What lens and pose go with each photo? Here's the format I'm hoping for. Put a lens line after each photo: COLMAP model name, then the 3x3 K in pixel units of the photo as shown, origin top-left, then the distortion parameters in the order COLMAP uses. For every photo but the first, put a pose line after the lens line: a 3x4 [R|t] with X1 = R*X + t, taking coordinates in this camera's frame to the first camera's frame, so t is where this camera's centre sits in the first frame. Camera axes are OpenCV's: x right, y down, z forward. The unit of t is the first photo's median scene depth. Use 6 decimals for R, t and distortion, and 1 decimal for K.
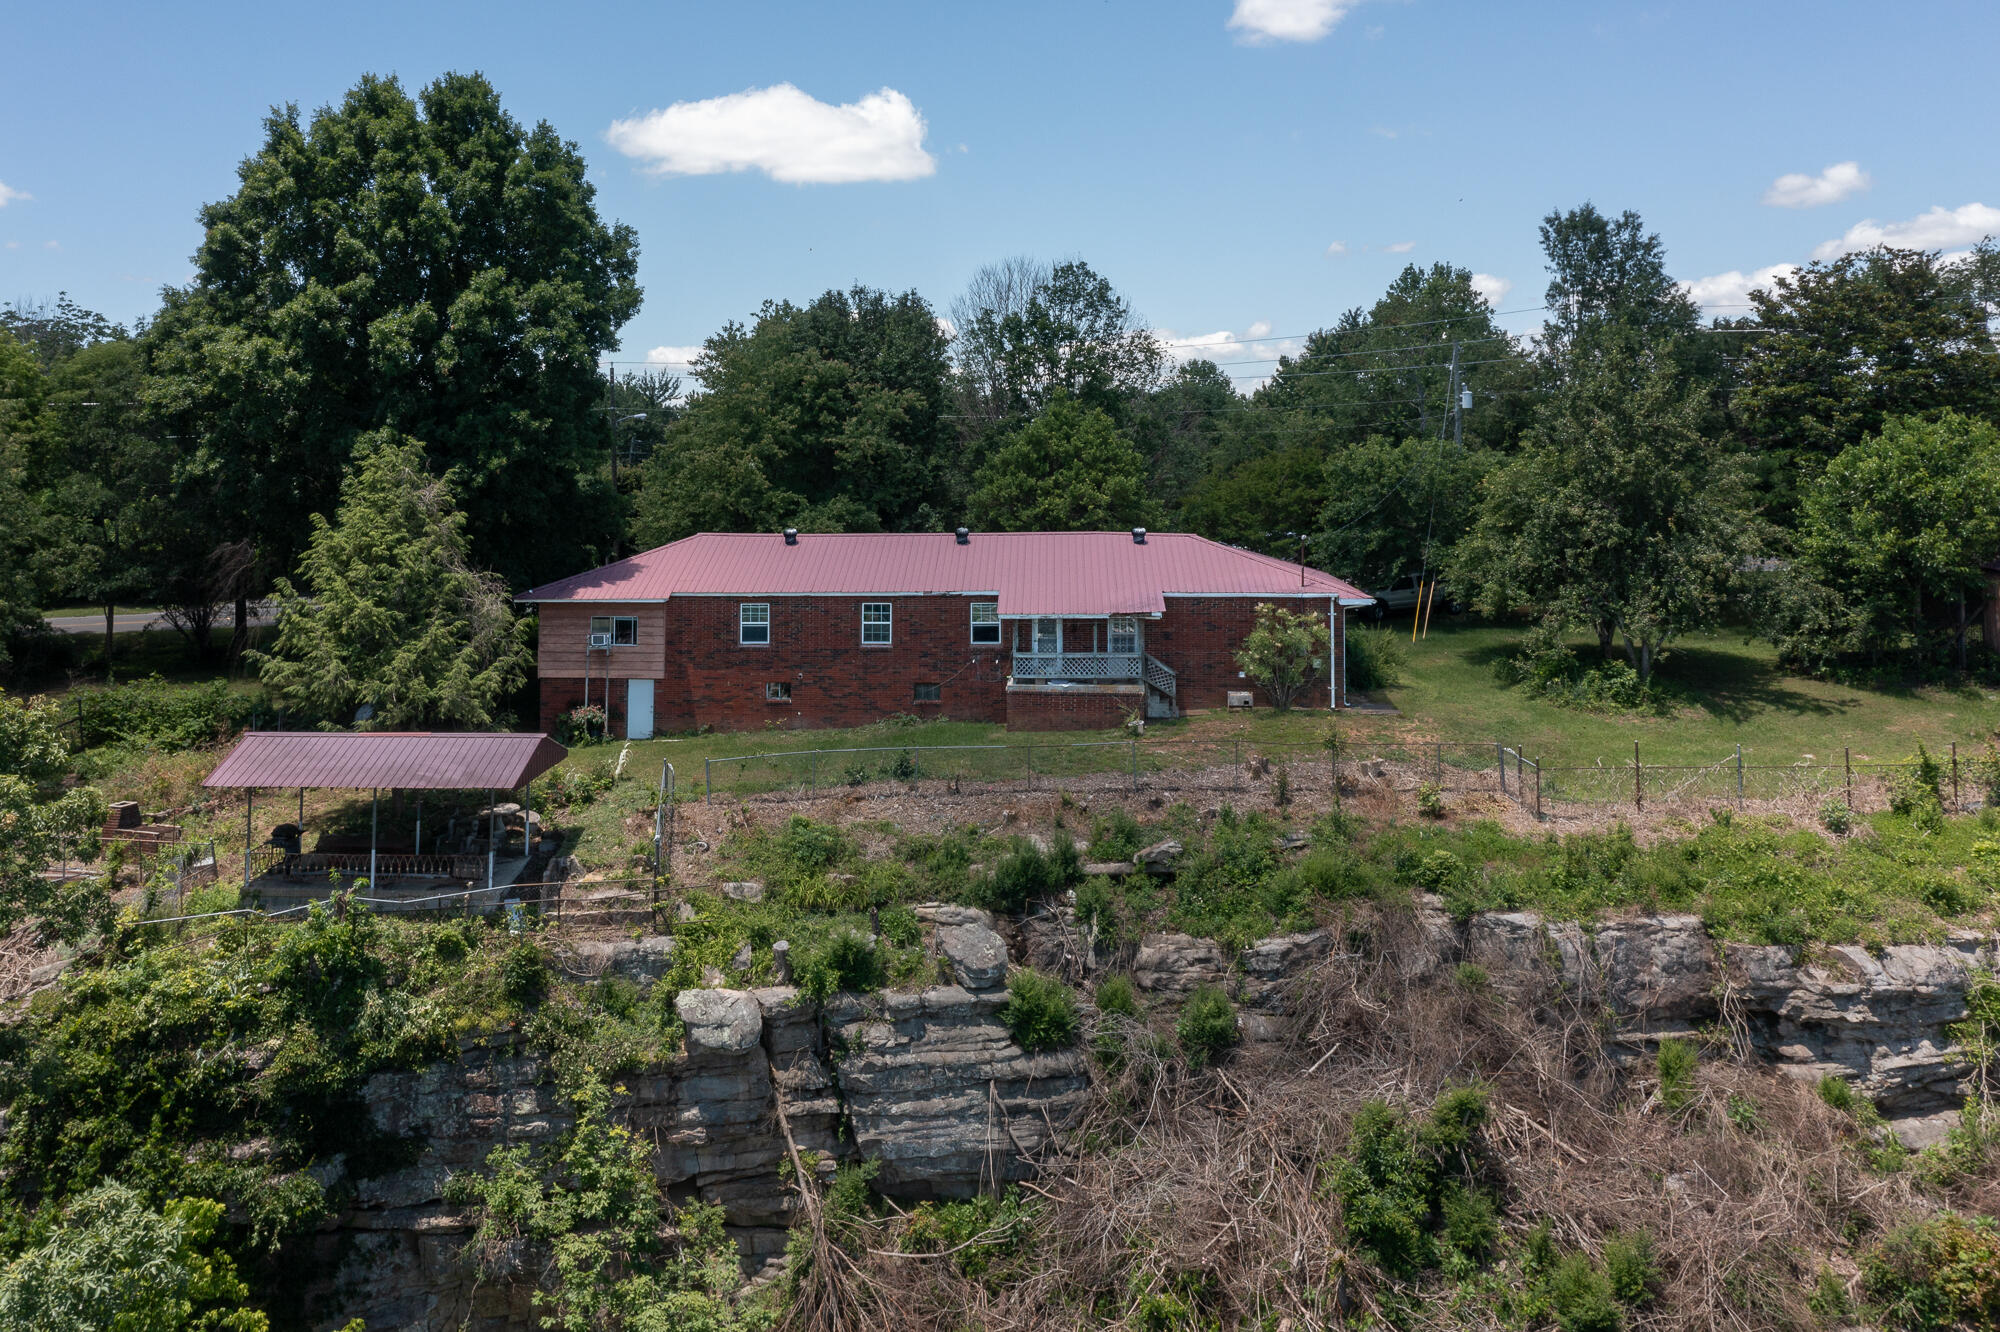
lens RADIAL K [[1643.1, 0, 880.8], [0, 1643.1, 310.5], [0, 0, 1]] dist [-0.005115, 0.002116]
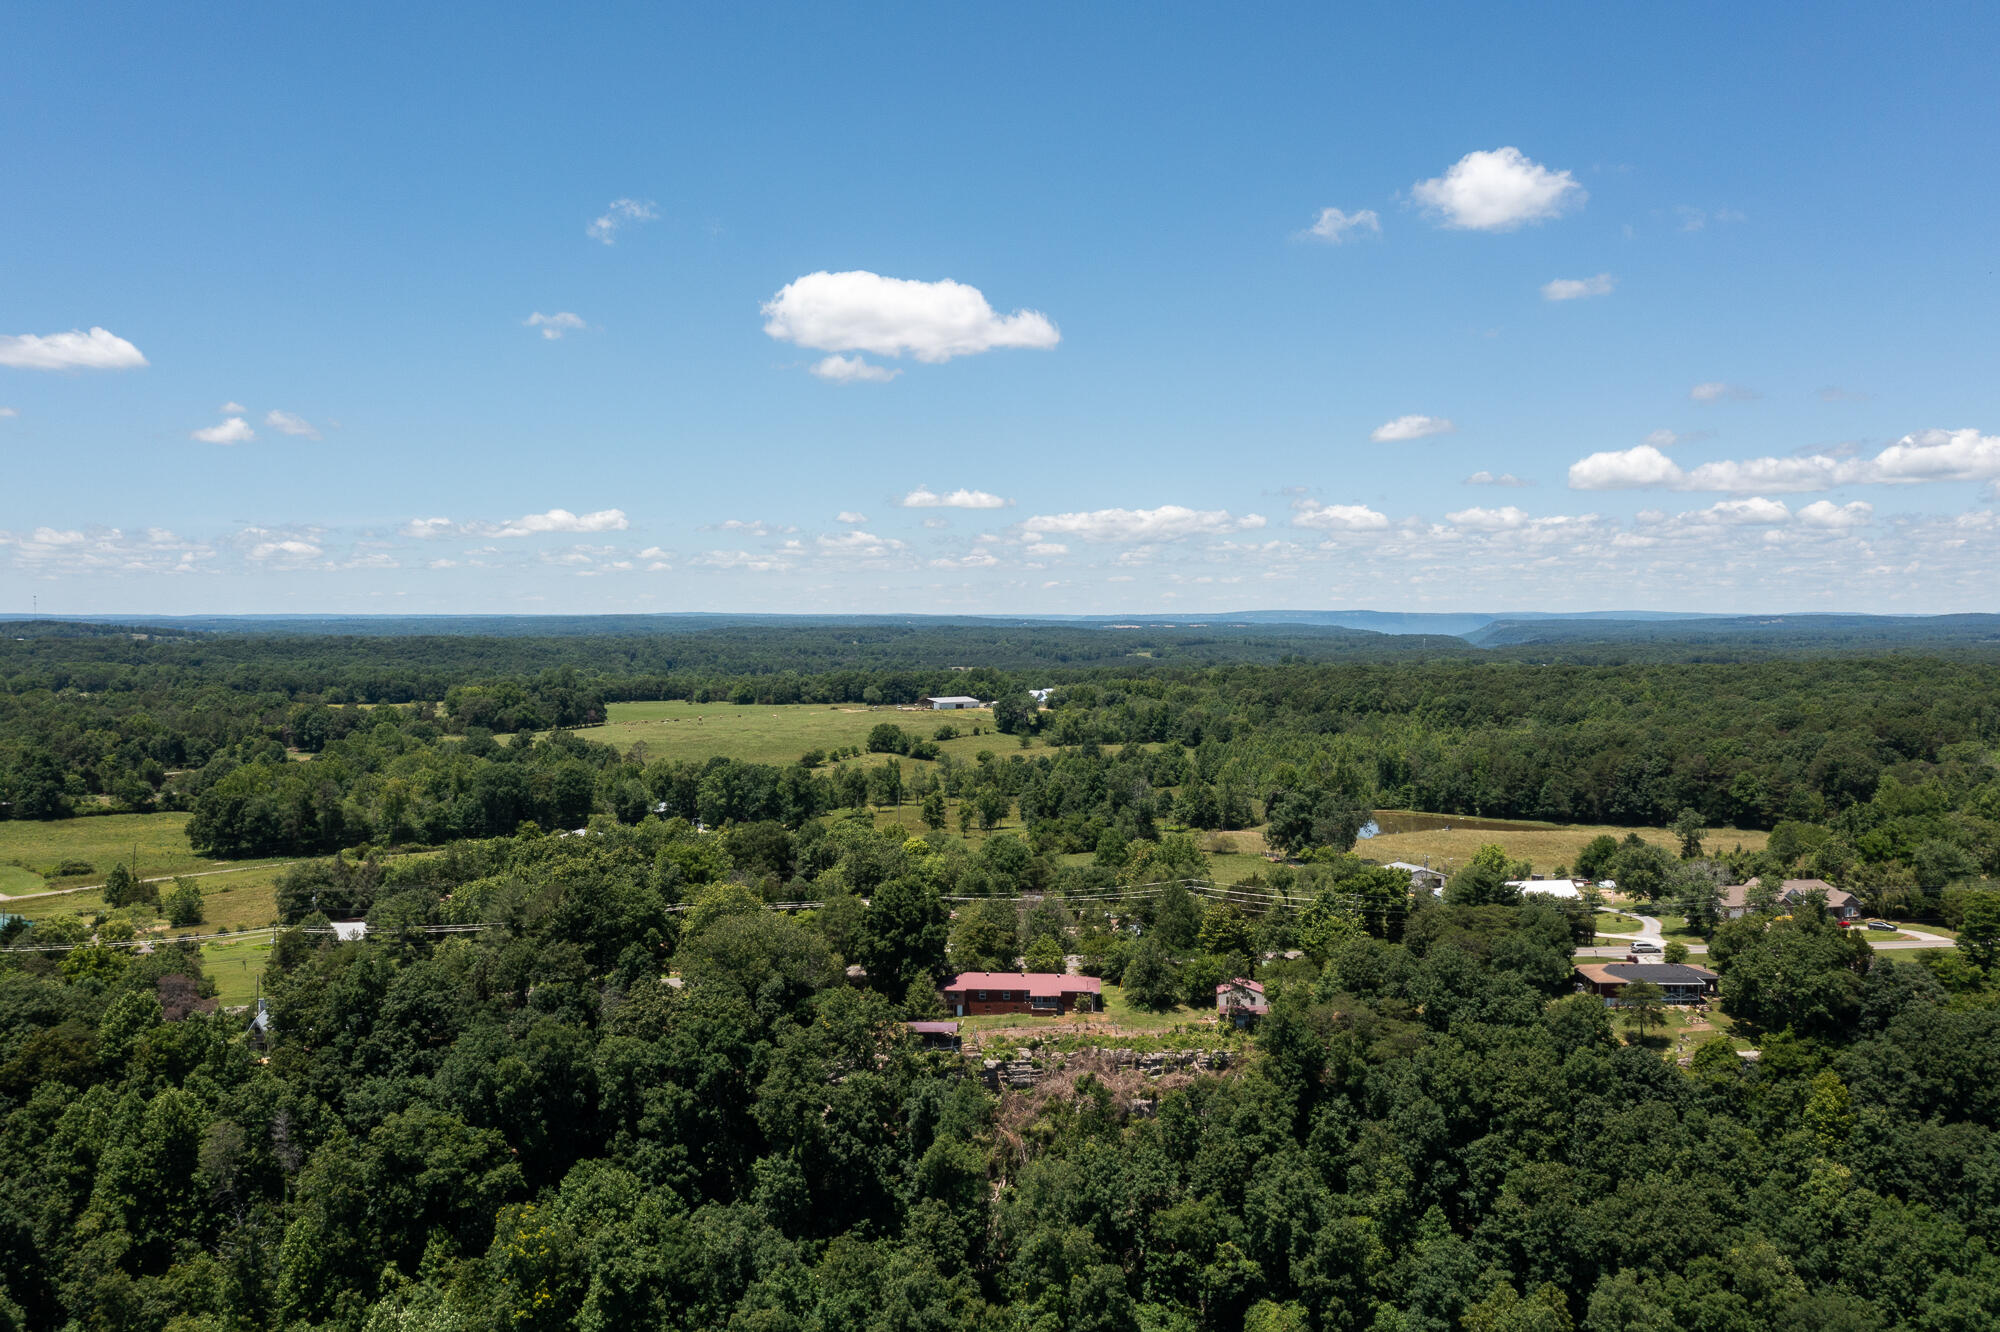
lens RADIAL K [[1628.9, 0, 1018.1], [0, 1628.9, 661.2], [0, 0, 1]] dist [-0.000116, 0.001781]
pose [[0.997216, 0.009782, 0.073923, -0.481308], [-0.018570, 0.992703, 0.119146, -1.982422], [-0.072218, -0.120187, 0.990121, -5.350070]]
